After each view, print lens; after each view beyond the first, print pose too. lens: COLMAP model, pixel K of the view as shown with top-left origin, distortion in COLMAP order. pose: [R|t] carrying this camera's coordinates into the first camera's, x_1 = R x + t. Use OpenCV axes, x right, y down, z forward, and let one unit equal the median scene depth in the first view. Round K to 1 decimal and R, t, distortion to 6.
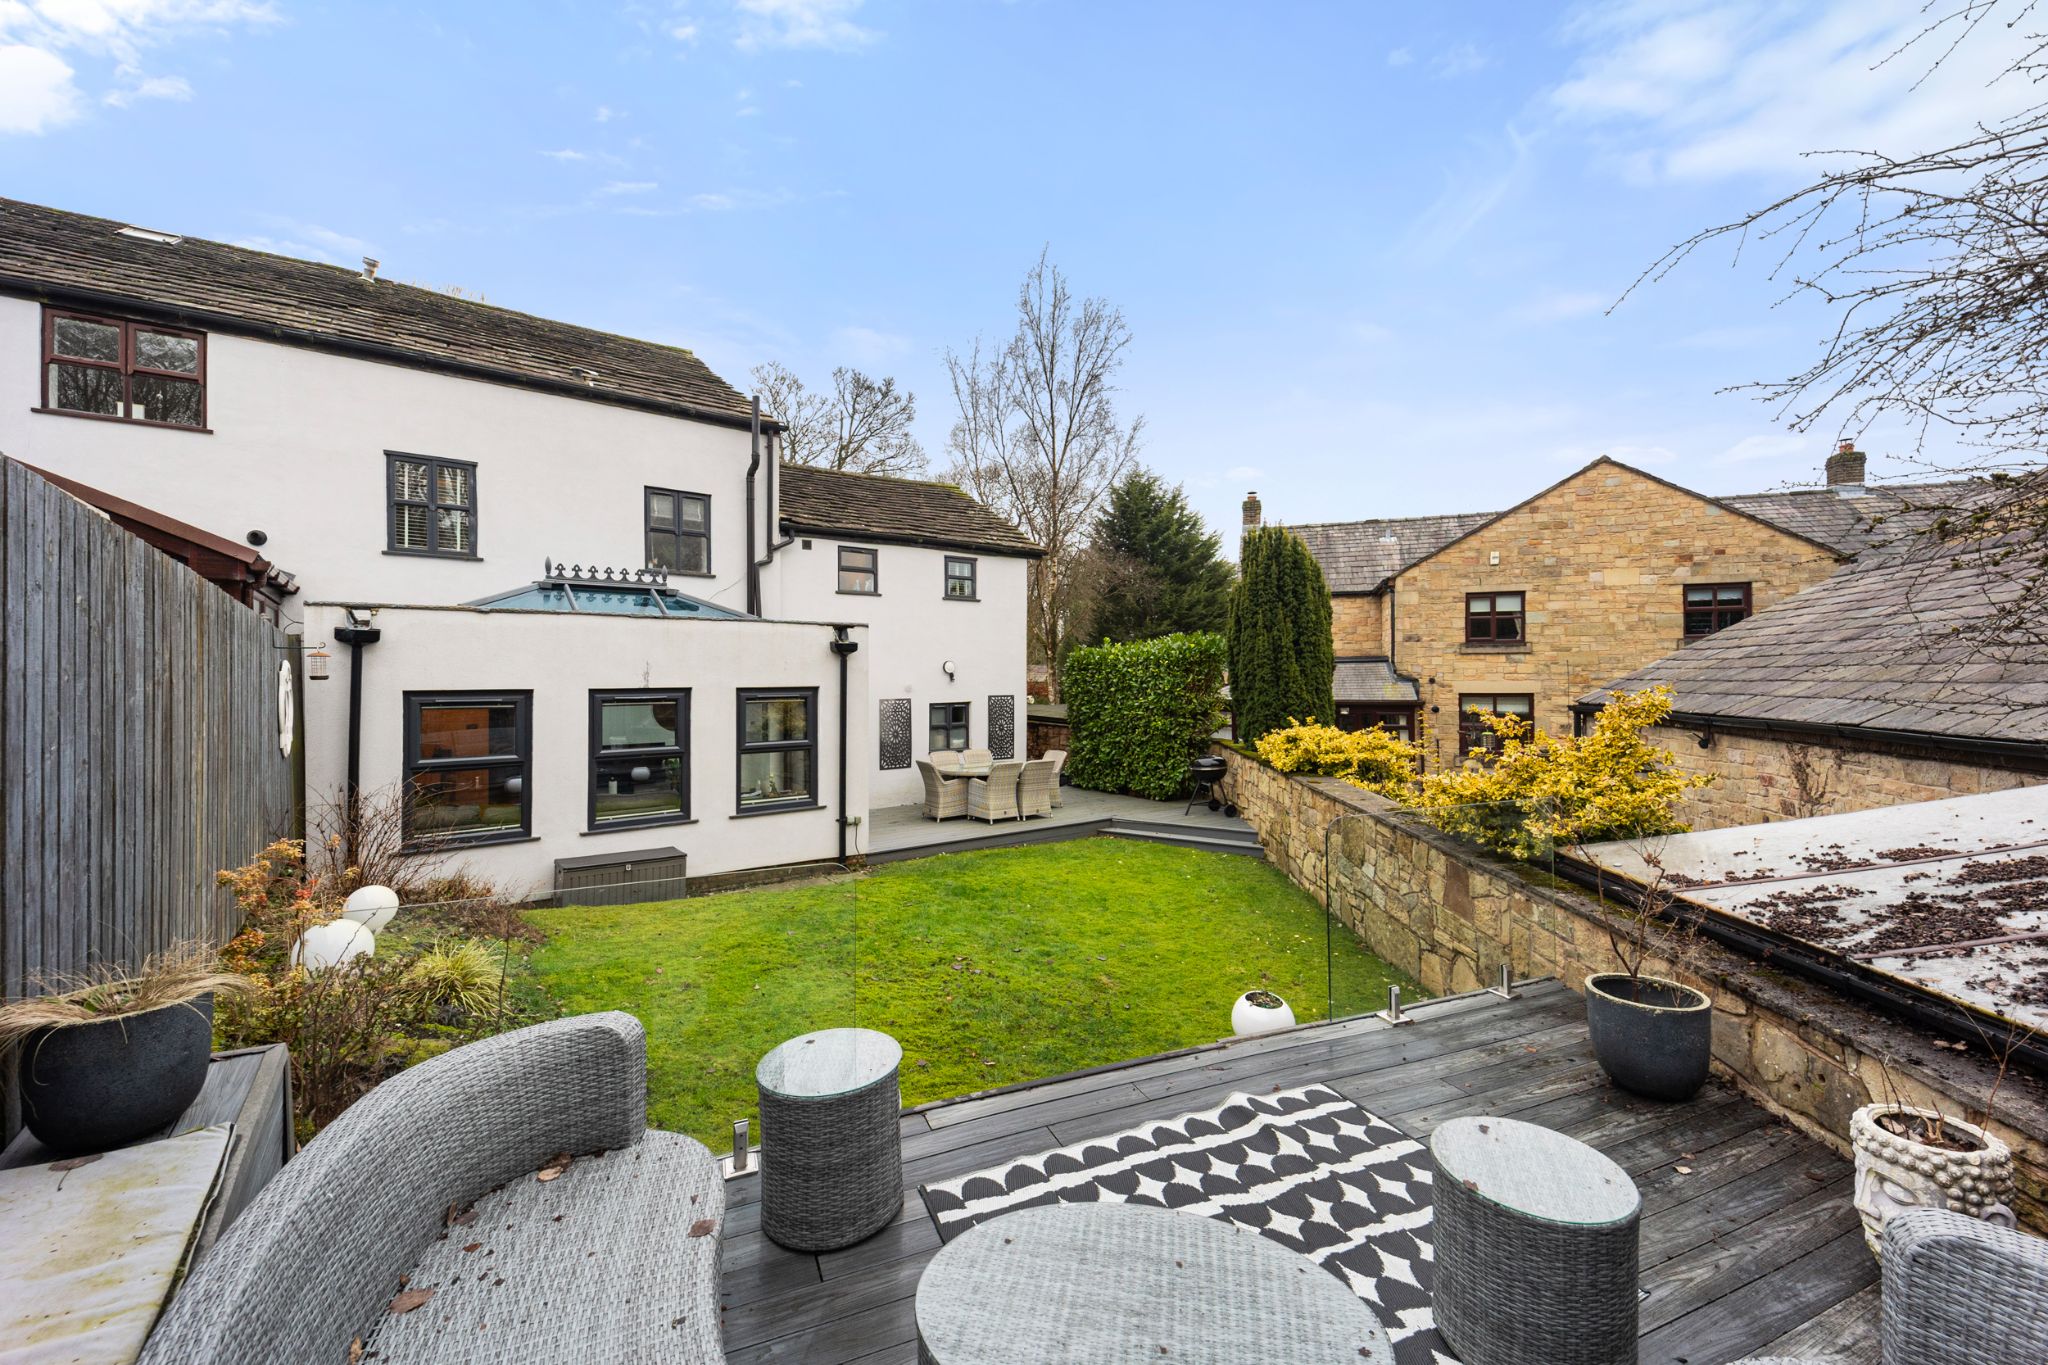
lens RADIAL K [[797.6, 0, 1058.7], [0, 797.6, 673.8], [0, 0, 1]] dist [0.034427, -0.004713]
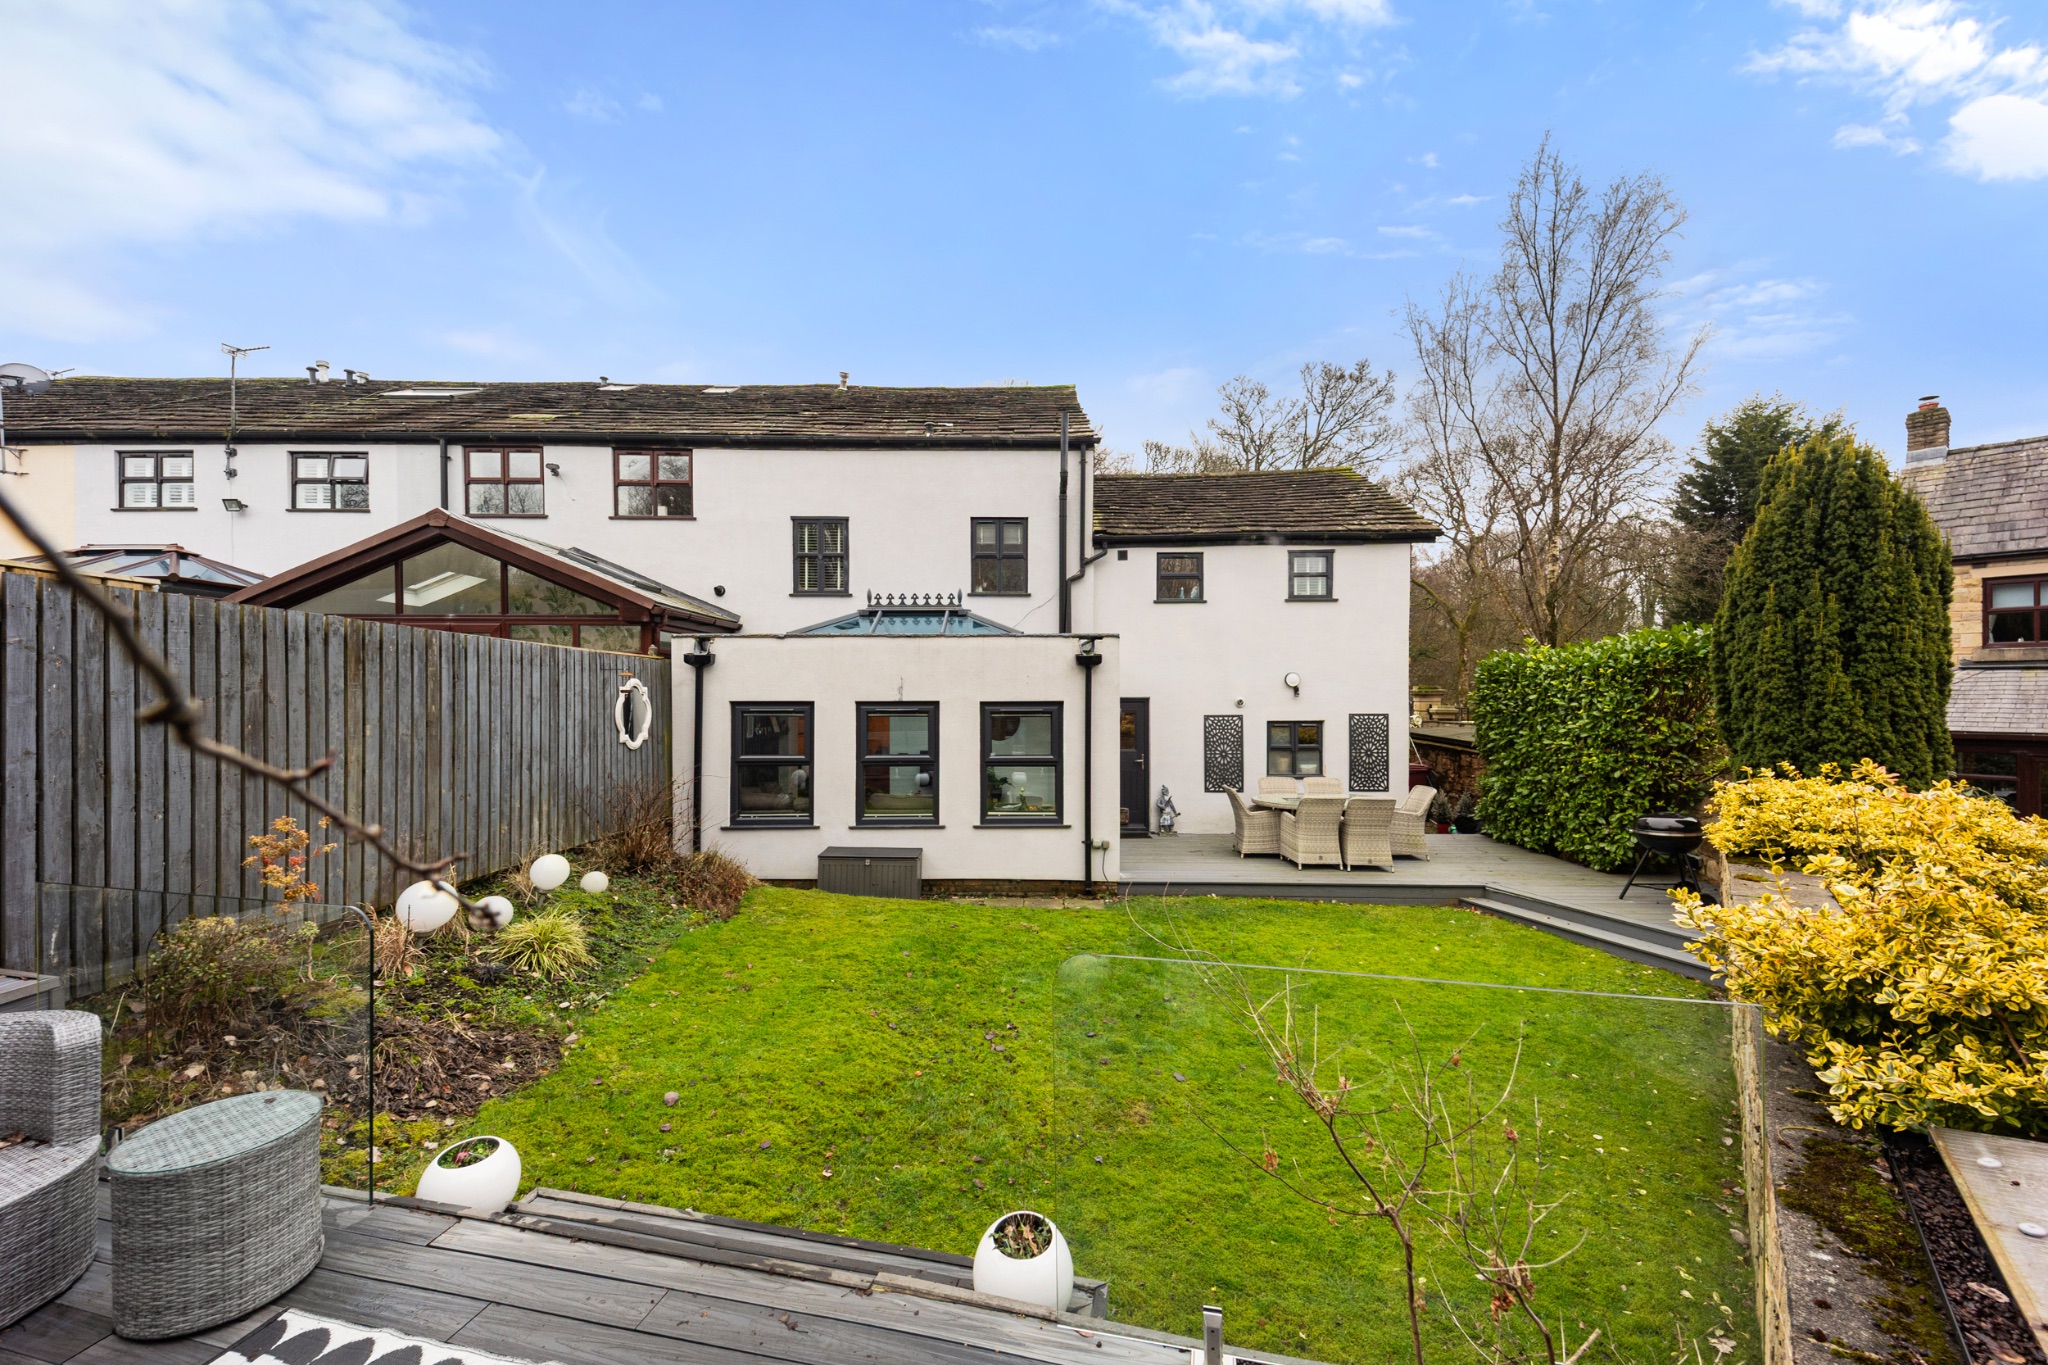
lens RADIAL K [[797.6, 0, 1021.1], [0, 797.6, 692.6], [0, 0, 1]] dist [0.034427, -0.004713]
pose [[0.788705, 0.005008, -0.614751, 0.193079], [-0.000044, 0.999967, 0.008089, -0.001851], [0.614772, -0.006353, 0.788680, 0.162520]]
